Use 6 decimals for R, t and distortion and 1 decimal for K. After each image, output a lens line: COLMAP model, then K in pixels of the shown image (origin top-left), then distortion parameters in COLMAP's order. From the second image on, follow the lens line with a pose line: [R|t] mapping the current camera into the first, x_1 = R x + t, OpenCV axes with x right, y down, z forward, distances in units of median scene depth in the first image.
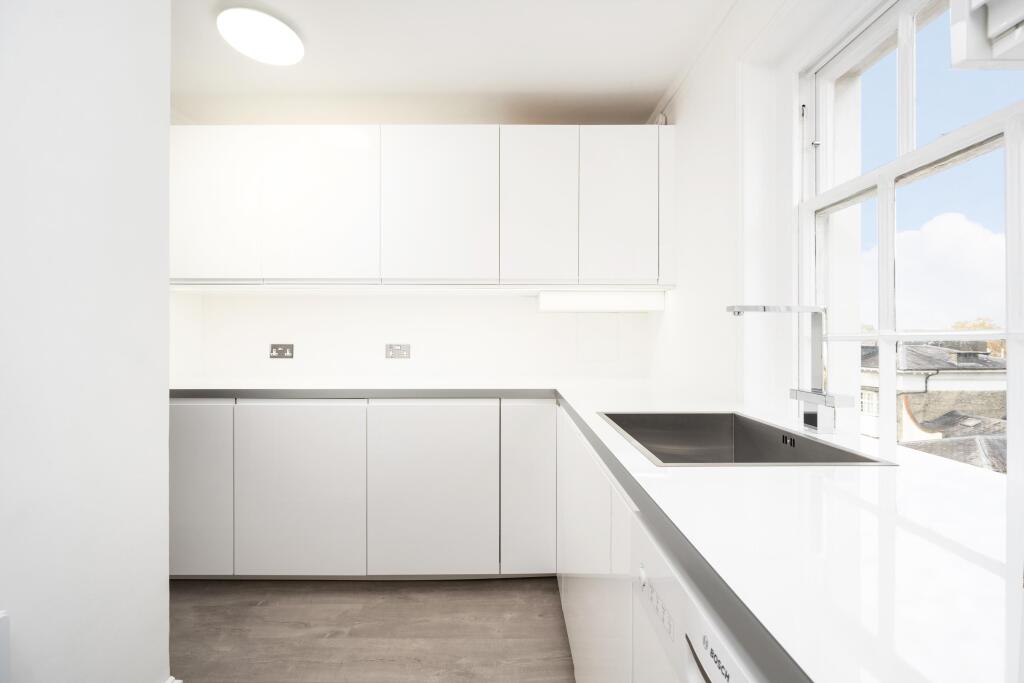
lens RADIAL K [[402.6, 0, 511.9], [0, 402.6, 341.5], [0, 0, 1]] dist [0.001628, 0.000016]
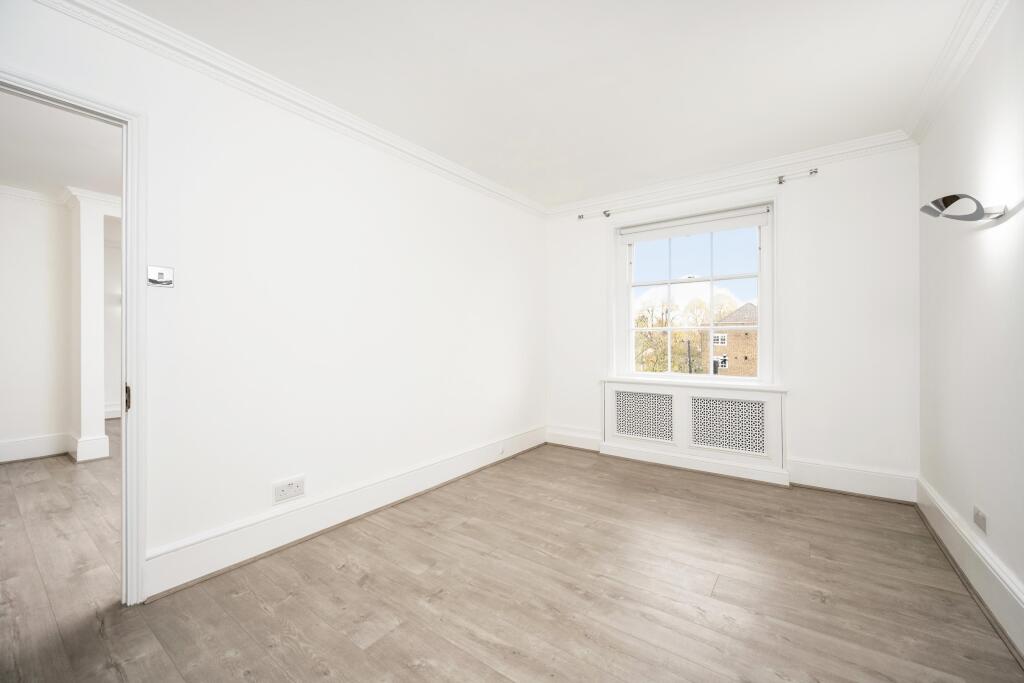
lens RADIAL K [[402.6, 0, 512.5], [0, 402.6, 340.8], [0, 0, 1]] dist [0.001628, 0.000016]
pose [[-0.807848, 0.000474, 0.589390, -0.685100], [-0.000887, 0.999998, -0.002020, 0.046301], [-0.589390, -0.002155, -0.807846, 1.940823]]
